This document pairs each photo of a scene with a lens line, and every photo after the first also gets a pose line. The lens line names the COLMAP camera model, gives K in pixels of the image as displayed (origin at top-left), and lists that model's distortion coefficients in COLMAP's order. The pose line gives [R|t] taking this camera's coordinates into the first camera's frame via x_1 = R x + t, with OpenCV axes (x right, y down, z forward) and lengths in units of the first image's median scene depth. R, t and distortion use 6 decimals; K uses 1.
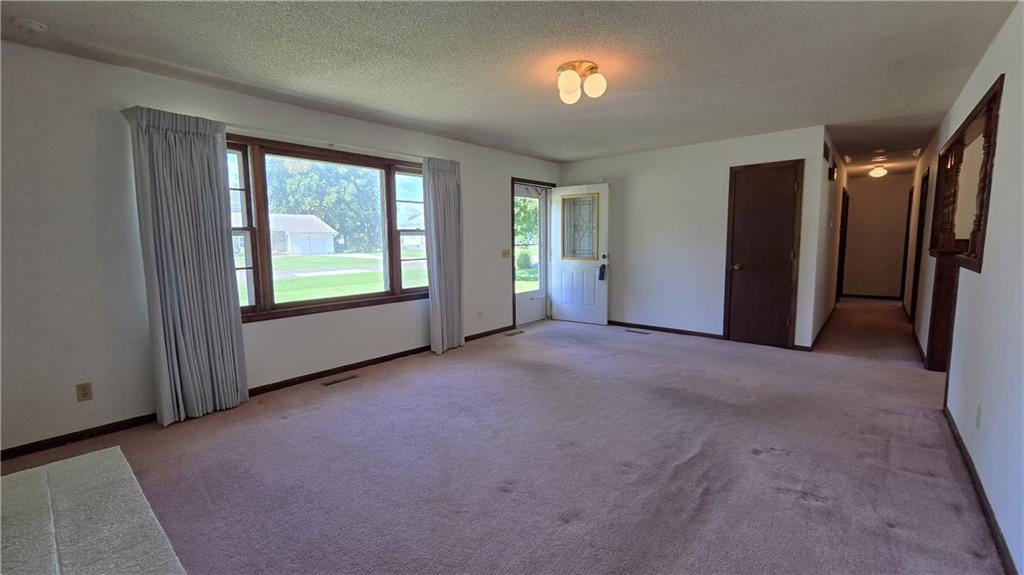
lens RADIAL K [[426.3, 0, 513.6], [0, 426.3, 284.6], [0, 0, 1]] dist [0.000810, 0.000736]
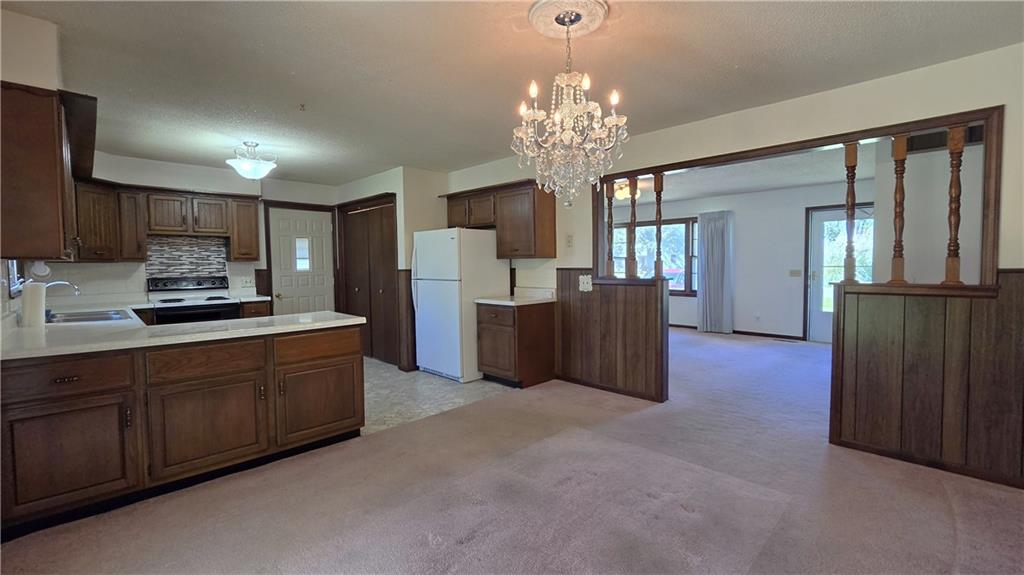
lens RADIAL K [[426.3, 0, 513.6], [0, 426.3, 284.6], [0, 0, 1]] dist [0.000810, 0.000736]
pose [[-0.076871, 0.061058, -0.995170, 1.477094], [-0.093506, 0.993283, 0.068165, -0.059632], [0.992647, 0.098294, -0.070645, 0.383252]]
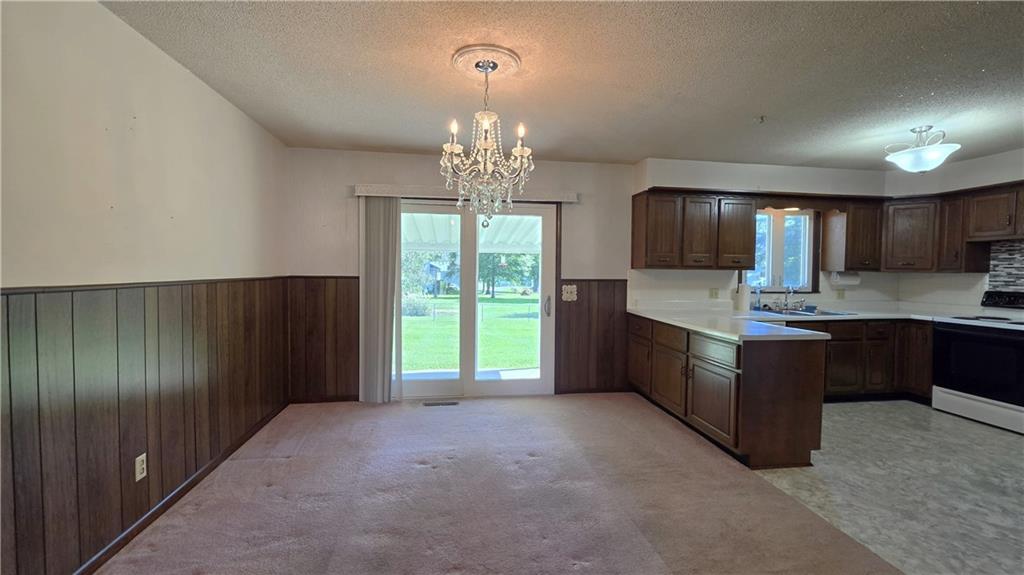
lens RADIAL K [[427.3, 0, 510.6], [0, 427.3, 282.6], [0, 0, 1]] dist [-0.017978, 0.010224]
pose [[-0.757307, -0.017433, 0.652826, 0.717821], [0.064554, 0.992750, 0.101395, -0.095623], [-0.649861, 0.118929, -0.750691, 0.752759]]
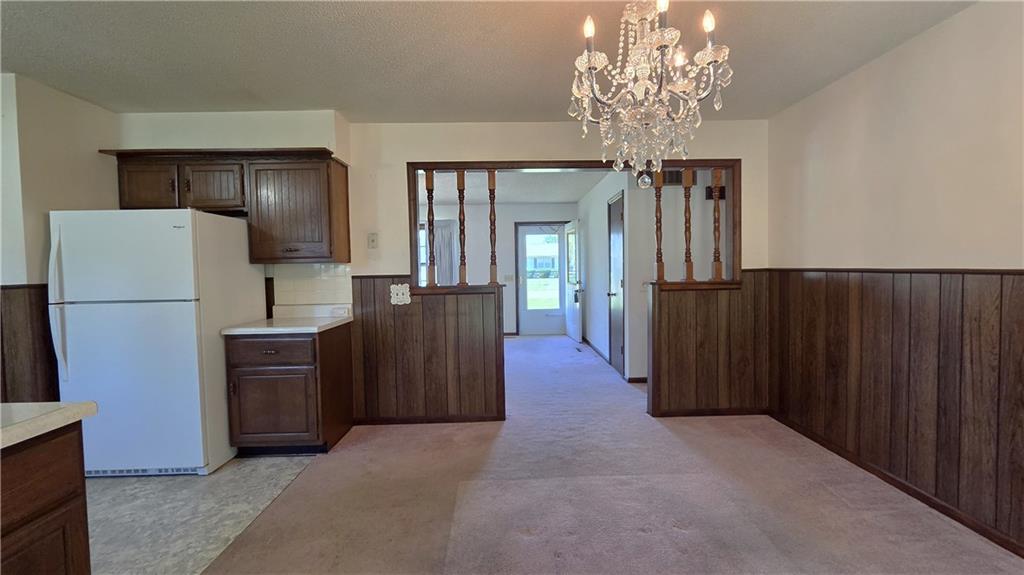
lens RADIAL K [[426.3, 0, 513.6], [0, 426.3, 284.6], [0, 0, 1]] dist [0.000810, 0.000736]
pose [[0.664641, 0.028293, -0.746627, 1.224227], [-0.067228, 0.997494, -0.022046, -0.028146], [0.744132, 0.064847, 0.664877, 0.134155]]
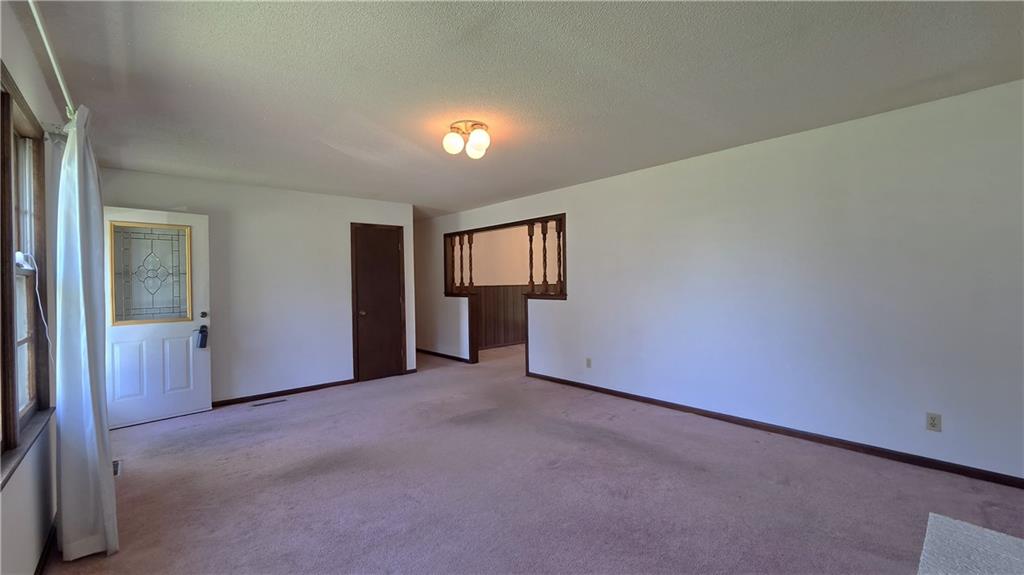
lens RADIAL K [[426.3, 0, 513.6], [0, 426.3, 284.6], [0, 0, 1]] dist [0.000810, 0.000736]
pose [[0.131738, 0.001224, 0.991284, -0.553413], [0.122568, 0.992306, -0.017514, -0.050032], [-0.983678, 0.123807, 0.130574, 0.493455]]
